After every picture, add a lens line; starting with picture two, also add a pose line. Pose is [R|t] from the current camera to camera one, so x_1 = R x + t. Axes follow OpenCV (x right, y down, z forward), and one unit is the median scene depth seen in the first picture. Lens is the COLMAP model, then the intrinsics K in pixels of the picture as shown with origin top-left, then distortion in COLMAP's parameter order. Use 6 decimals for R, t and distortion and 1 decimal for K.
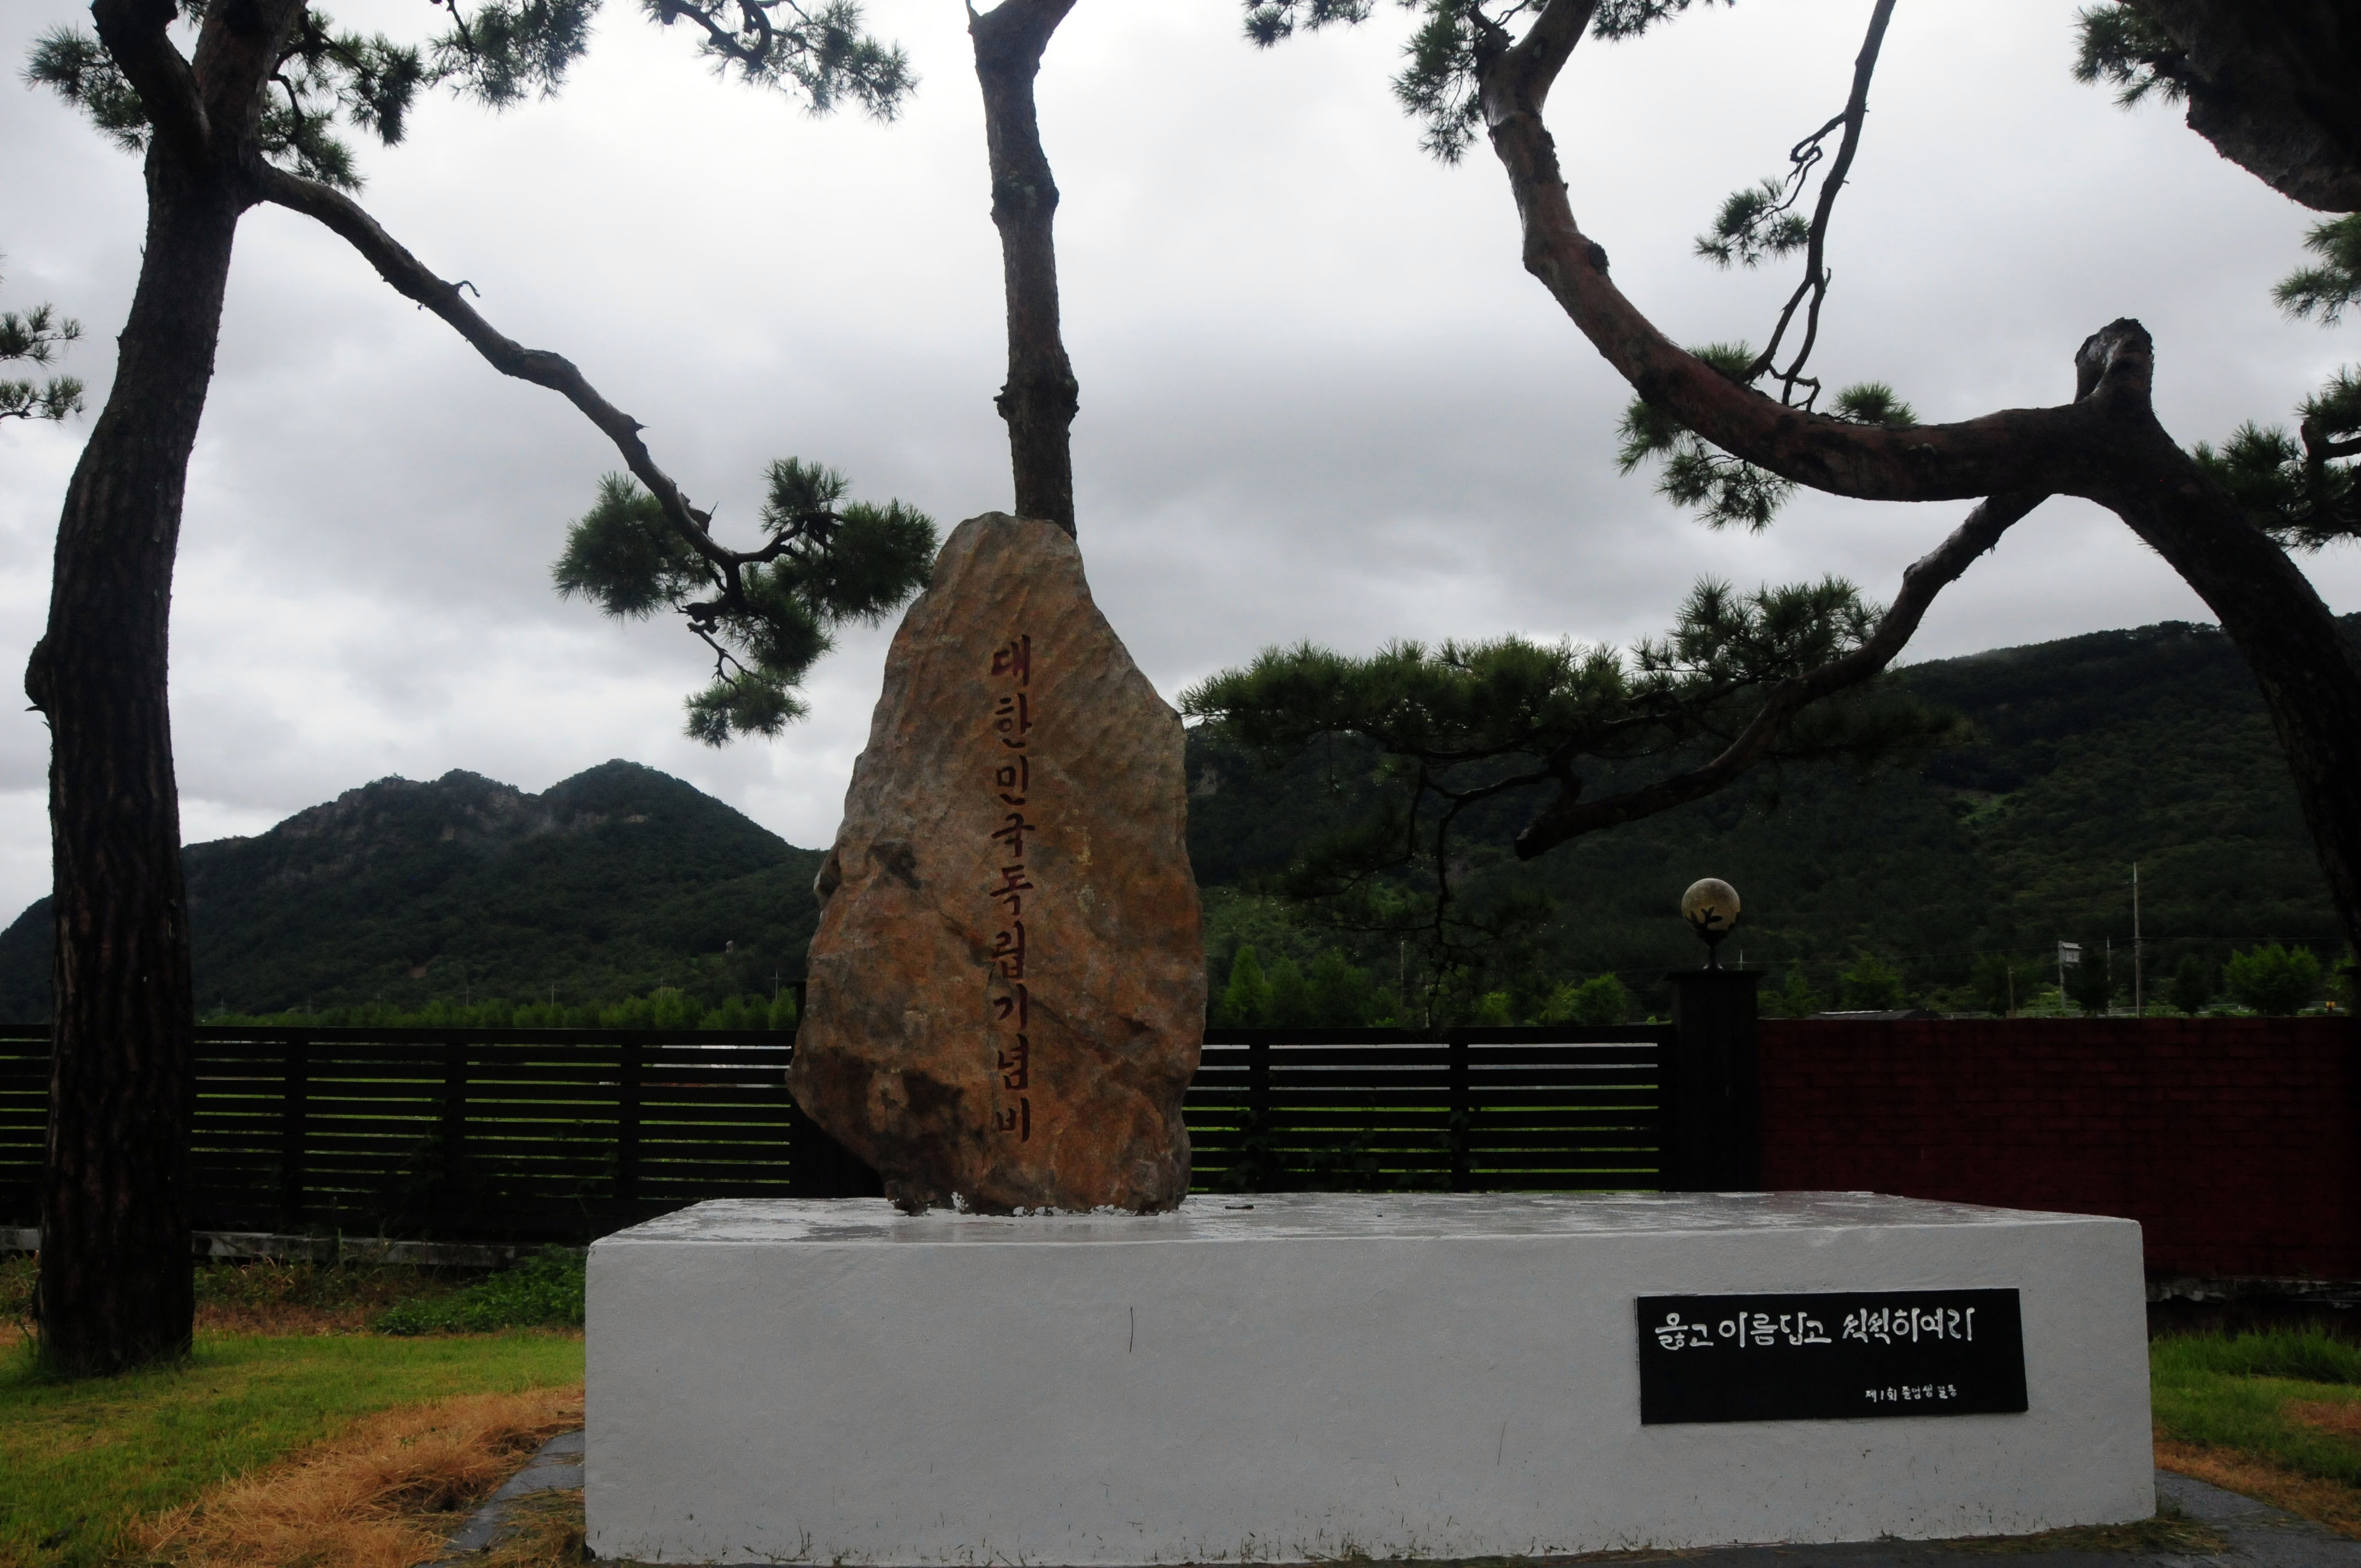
lens RADIAL K [[1899.2, 0, 1174.6], [0, 1899.2, 791.4], [0, 0, 1]] dist [-0.125129, 0.016711]
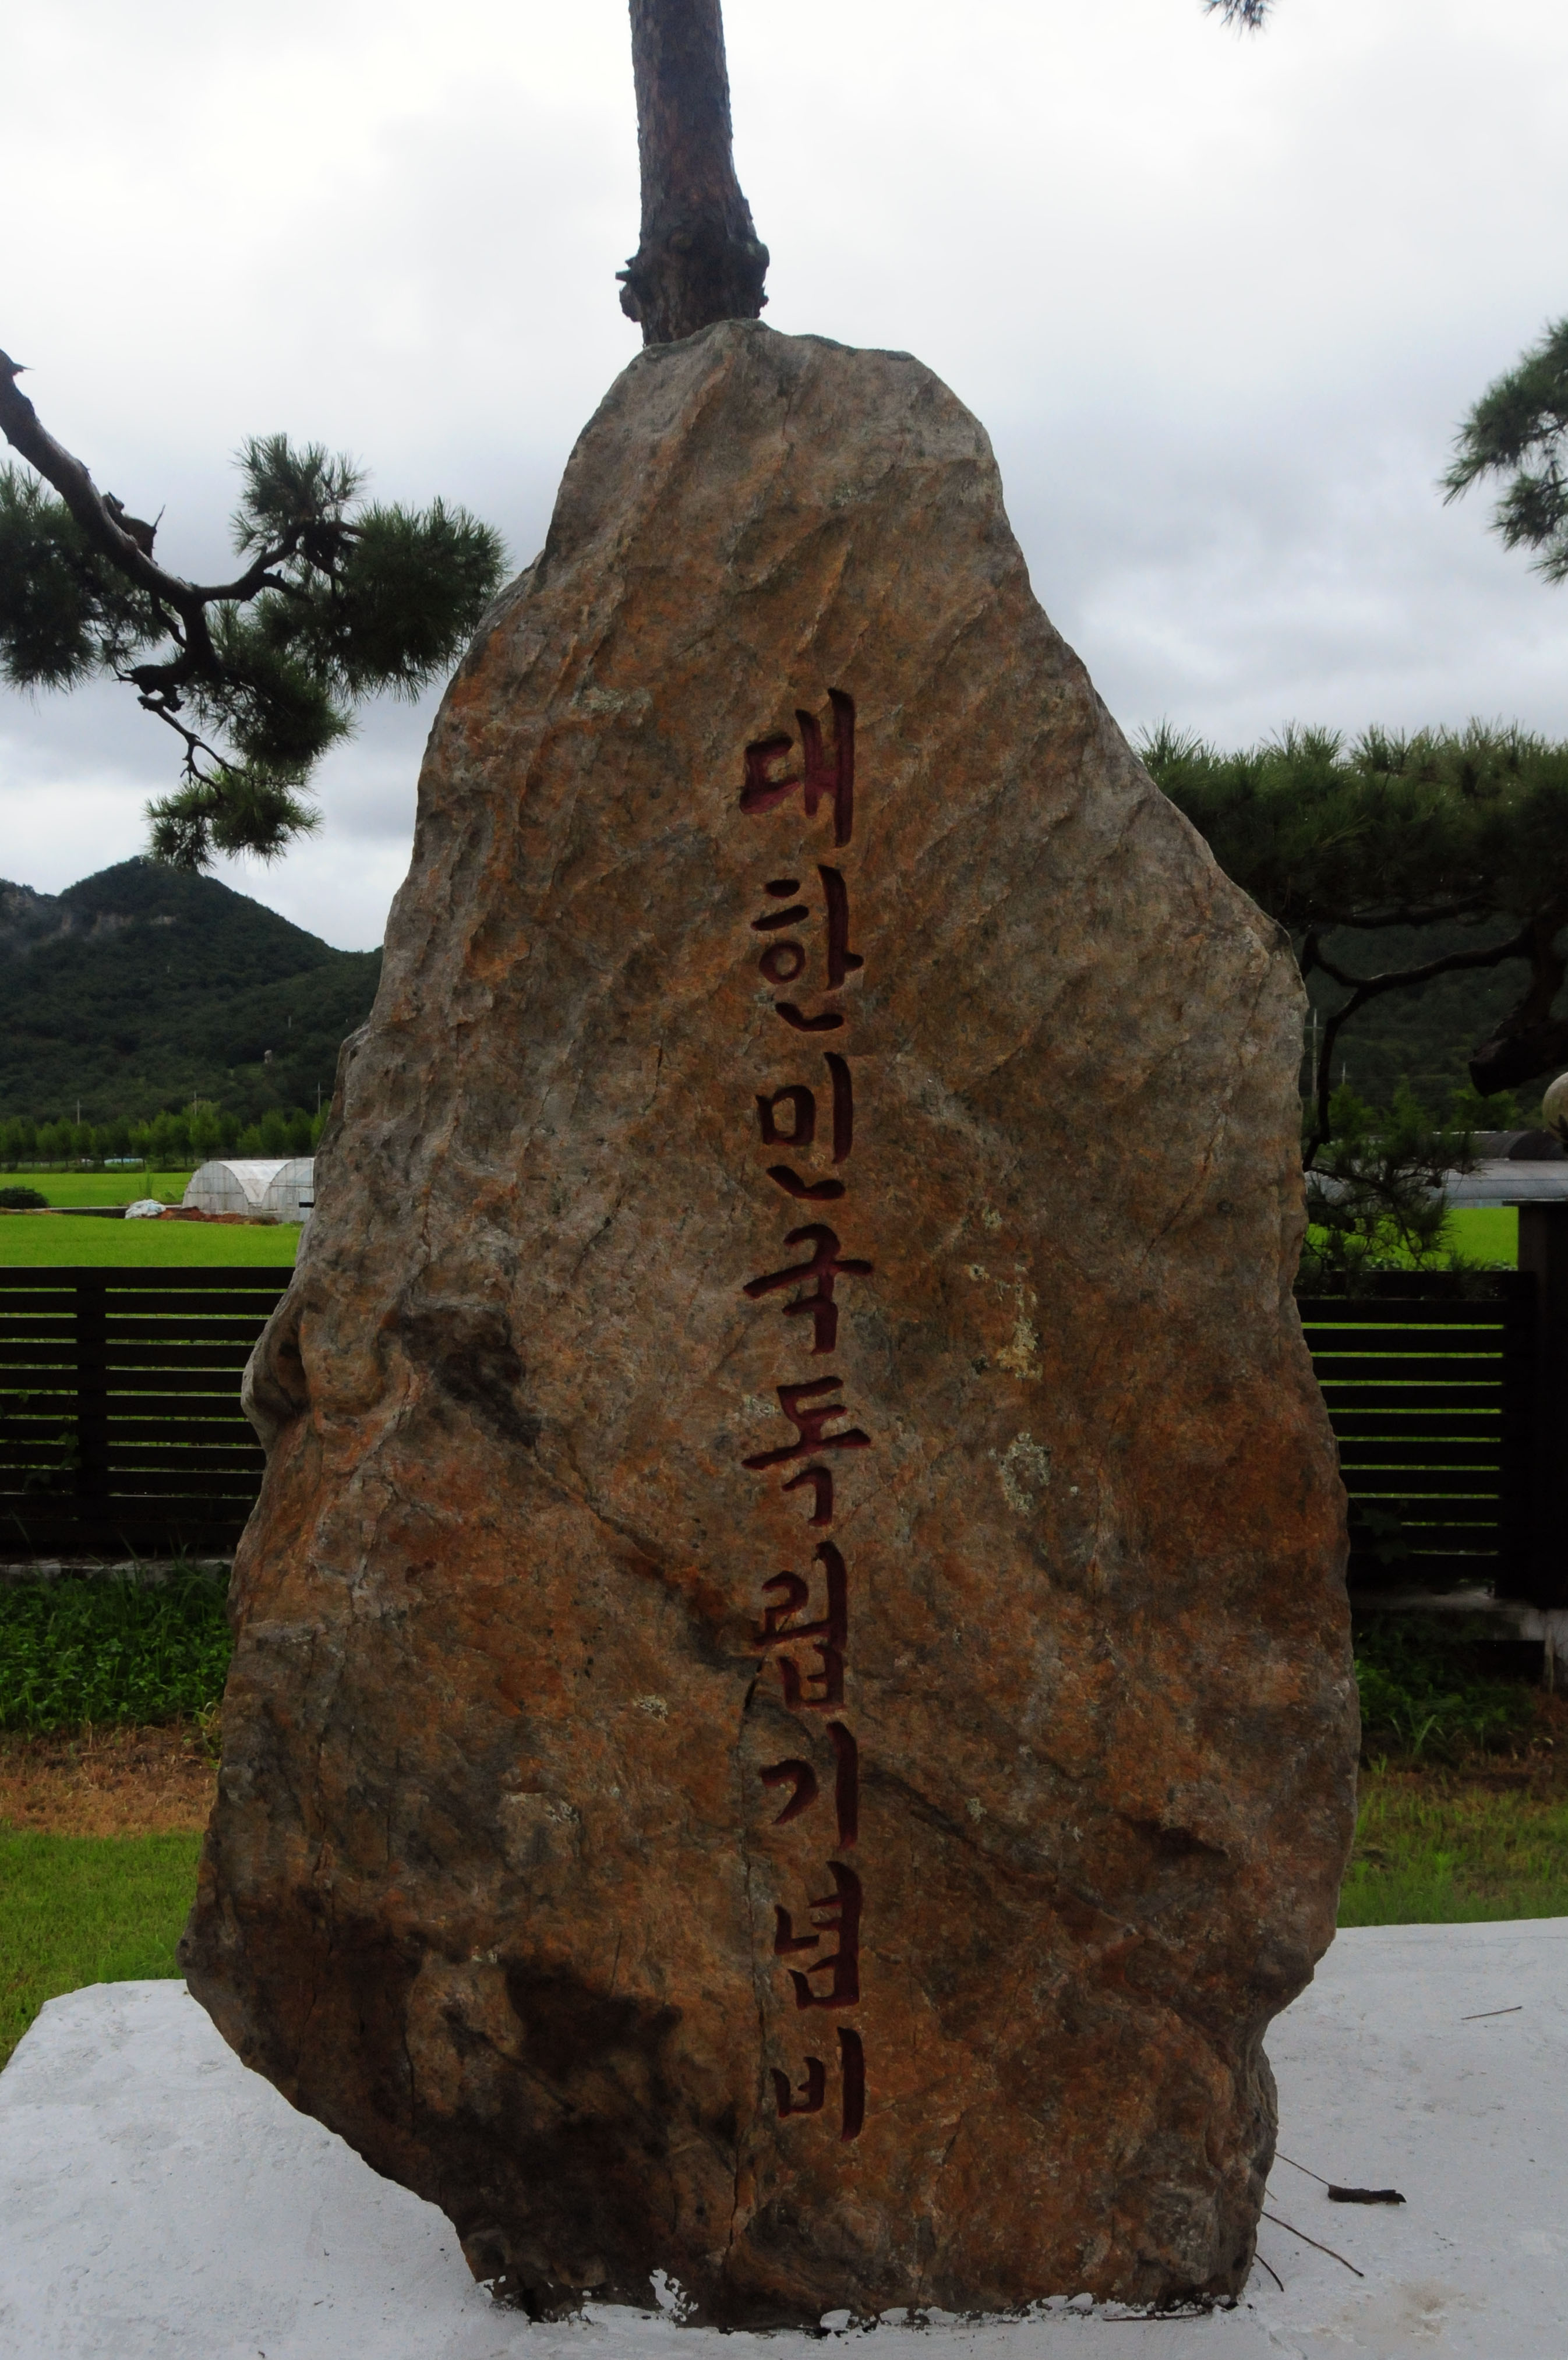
lens RADIAL K [[1898.6, 0, 786.7], [0, 1898.6, 1183.2], [0, 0, 1]] dist [-0.125129, 0.016711]
pose [[0.999470, -0.001332, 0.032522, -0.099114], [-0.003840, 0.987359, 0.158453, -0.049247], [-0.032322, -0.158494, 0.986831, 0.659385]]
